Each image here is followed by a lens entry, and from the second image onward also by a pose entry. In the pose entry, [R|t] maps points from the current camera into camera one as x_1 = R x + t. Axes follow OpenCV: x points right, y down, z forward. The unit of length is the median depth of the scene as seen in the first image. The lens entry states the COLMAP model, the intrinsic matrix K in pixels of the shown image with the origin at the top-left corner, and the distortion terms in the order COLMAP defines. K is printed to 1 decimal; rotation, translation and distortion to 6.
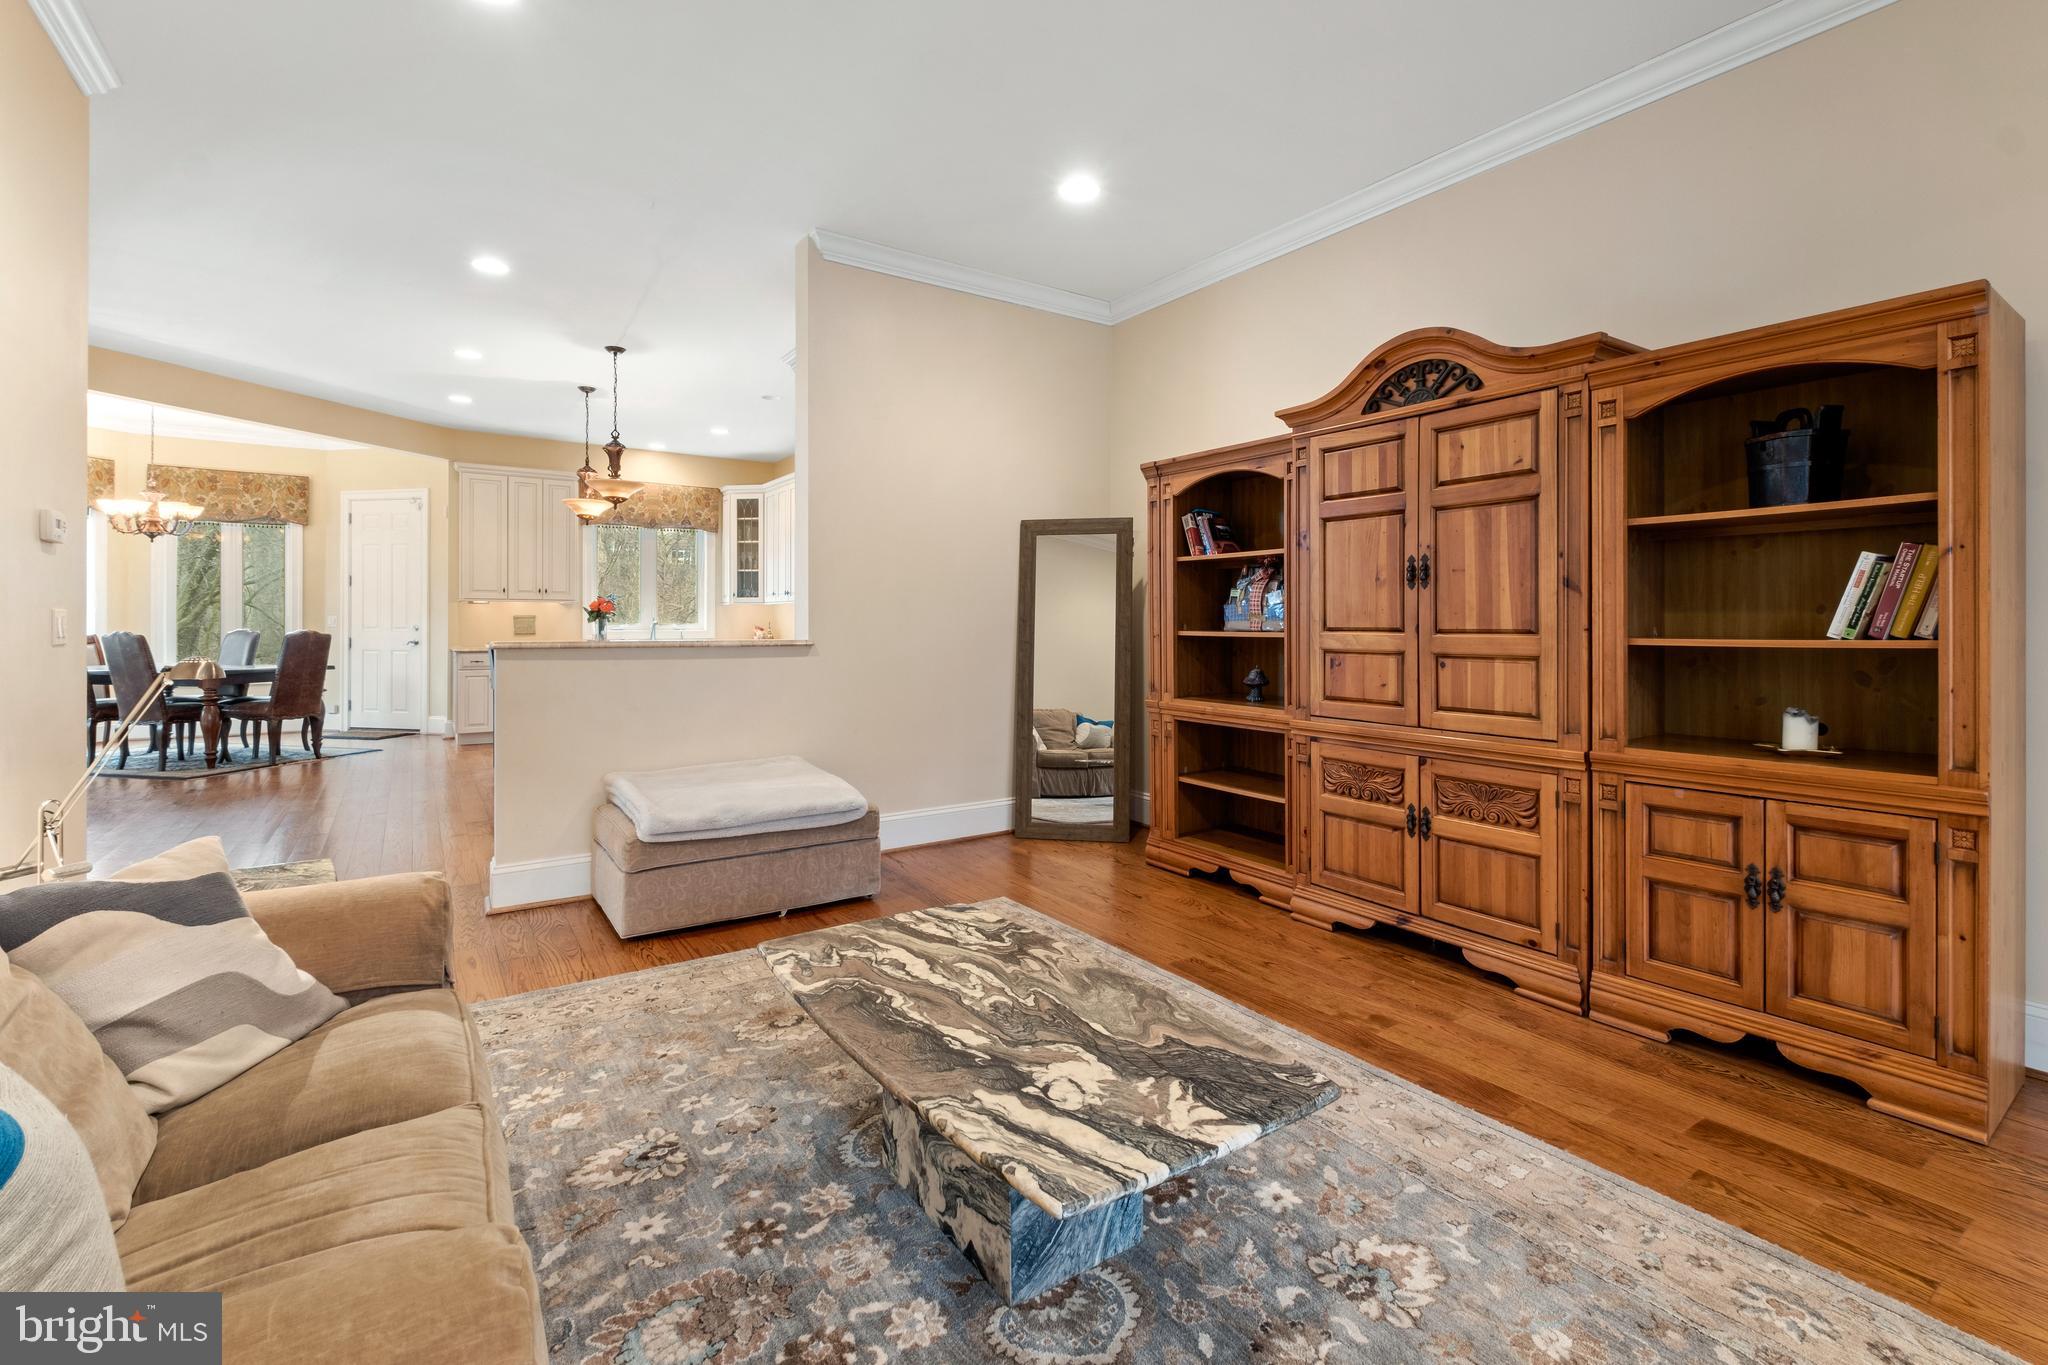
lens RADIAL K [[906.5, 0, 1022.4], [0, 906.5, 621.5], [0, 0, 1]] dist [0.002269, -0.000111]
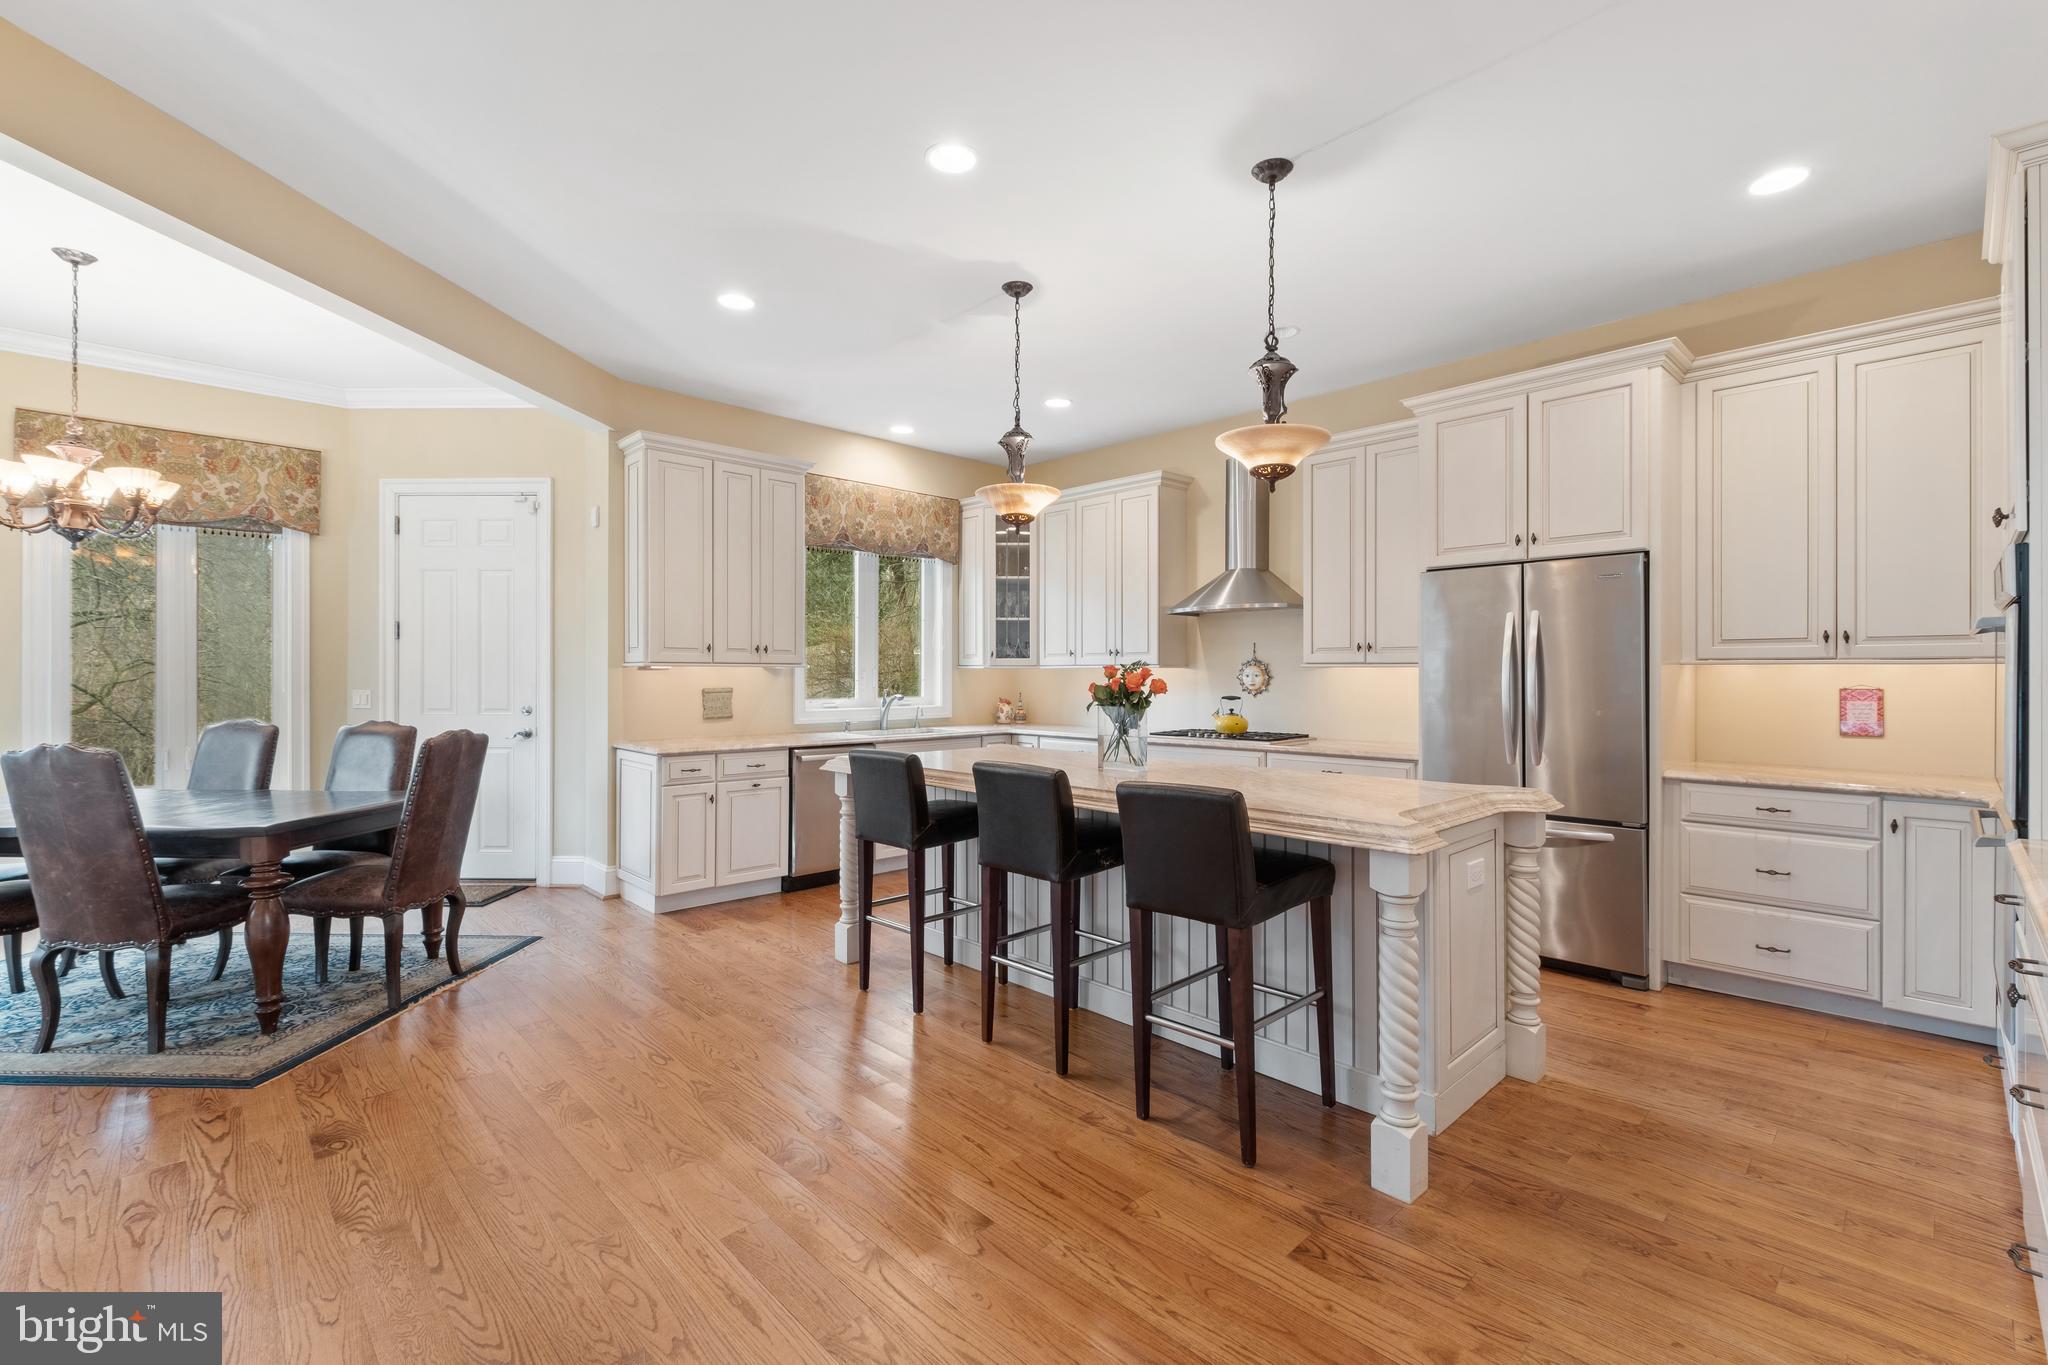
lens RADIAL K [[883.2, 0, 1023.5], [0, 883.2, 674.5], [0, 0, 1]] dist [0.000991, -0.000219]
pose [[0.984979, -0.001156, 0.172672, -1.322311], [0.000968, 0.999999, 0.001171, -0.048466], [-0.172673, -0.000986, 0.984979, 1.088379]]
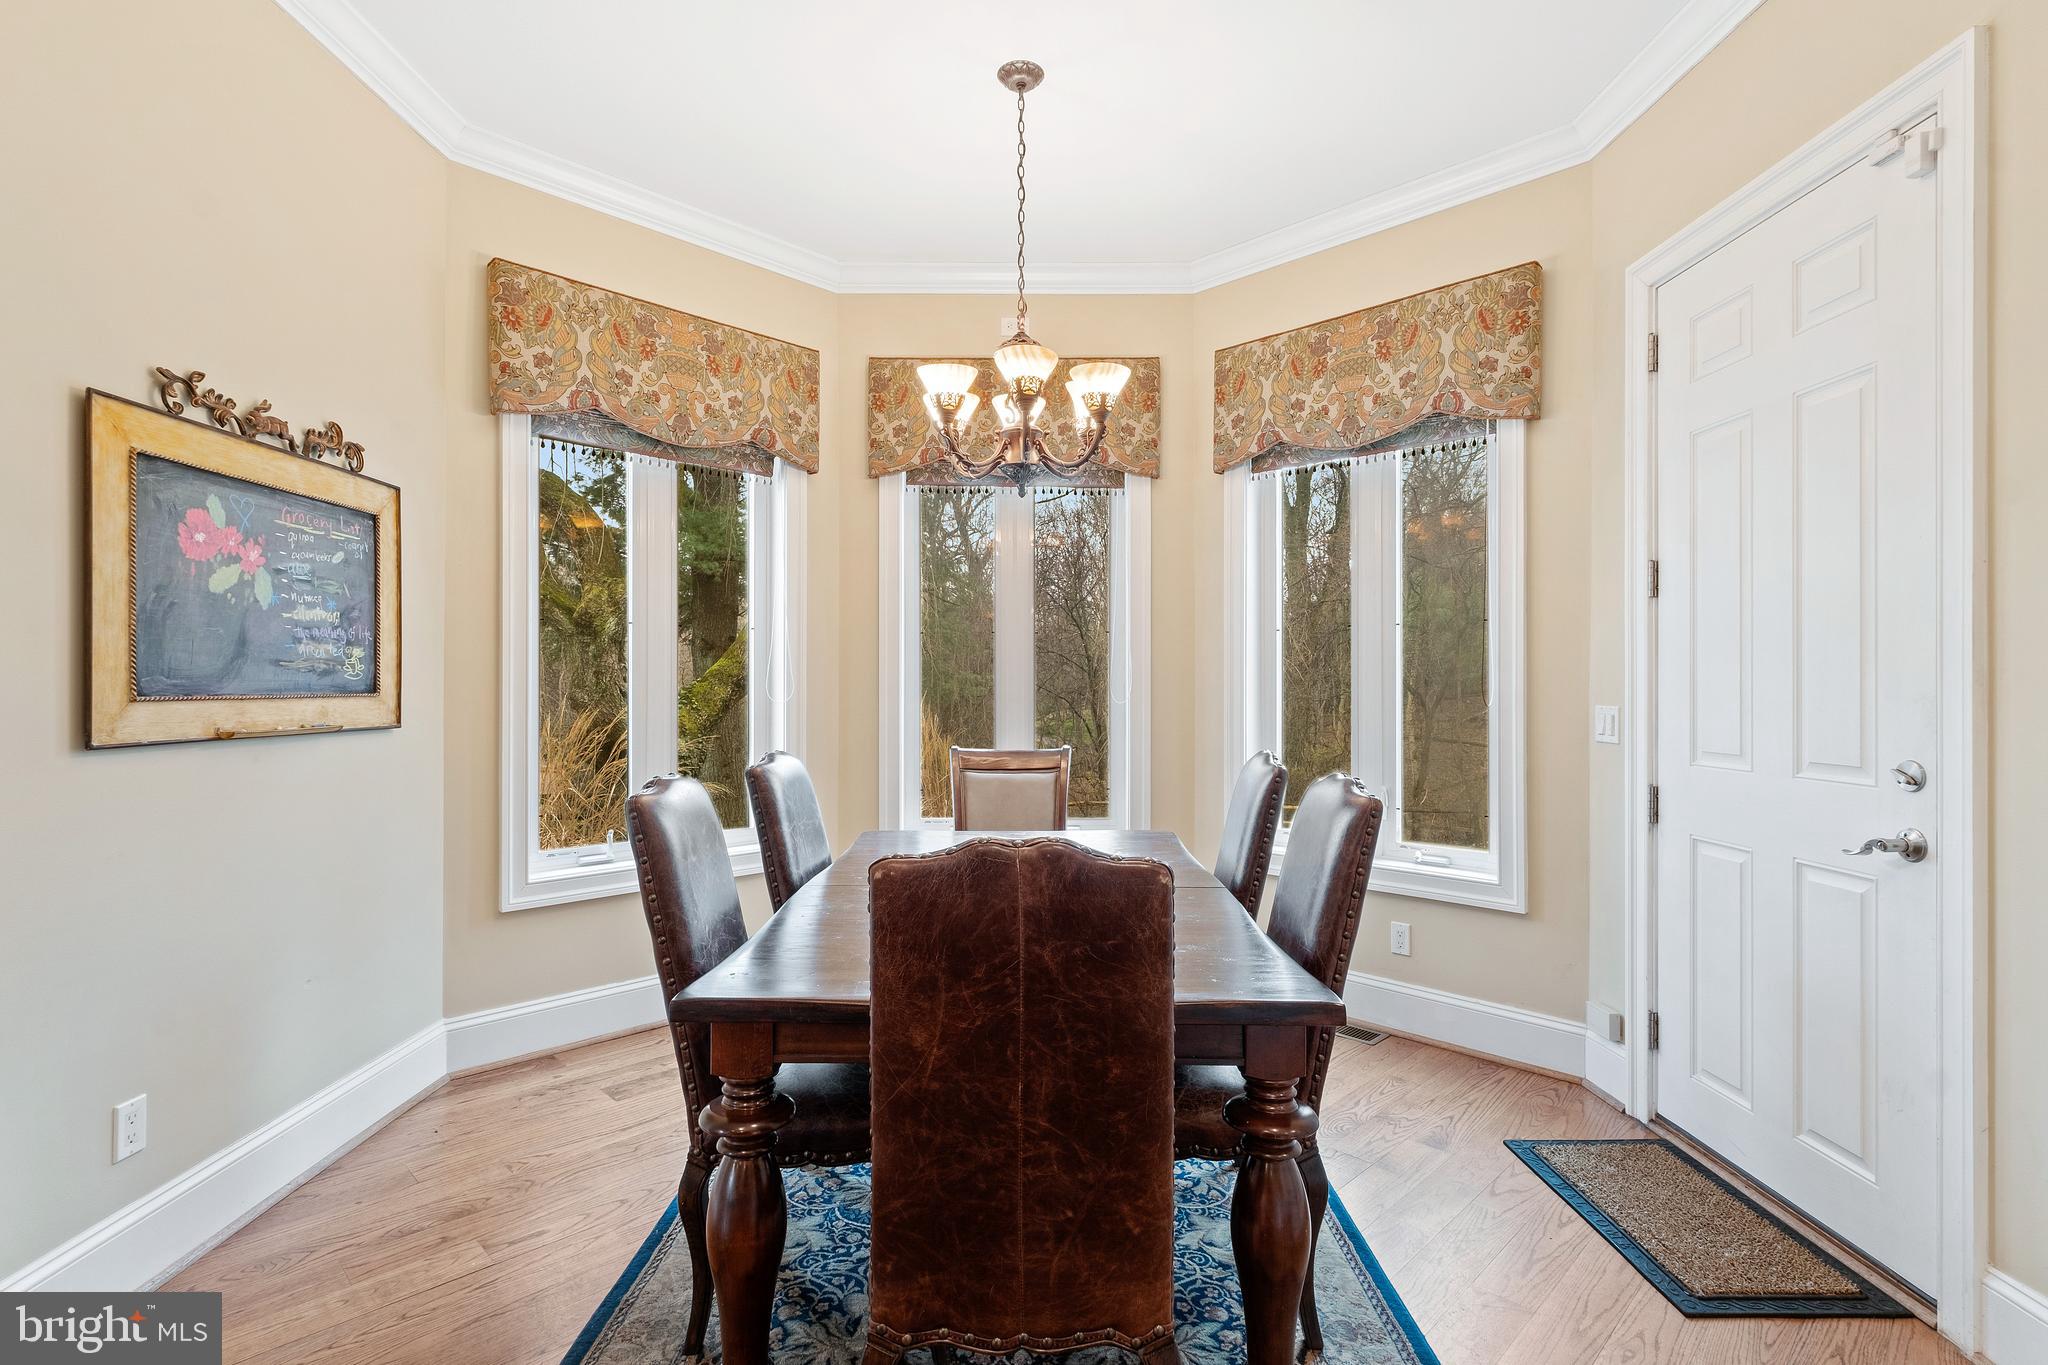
lens RADIAL K [[979.9, 0, 1024.0], [0, 979.9, 682.5], [0, 0, 1]] dist [0.003671, 0.000270]
pose [[0.194206, -0.006730, -0.980938, -1.466967], [0.001738, 0.999977, -0.006516, -0.035334], [0.980959, -0.000440, 0.194213, 2.280118]]
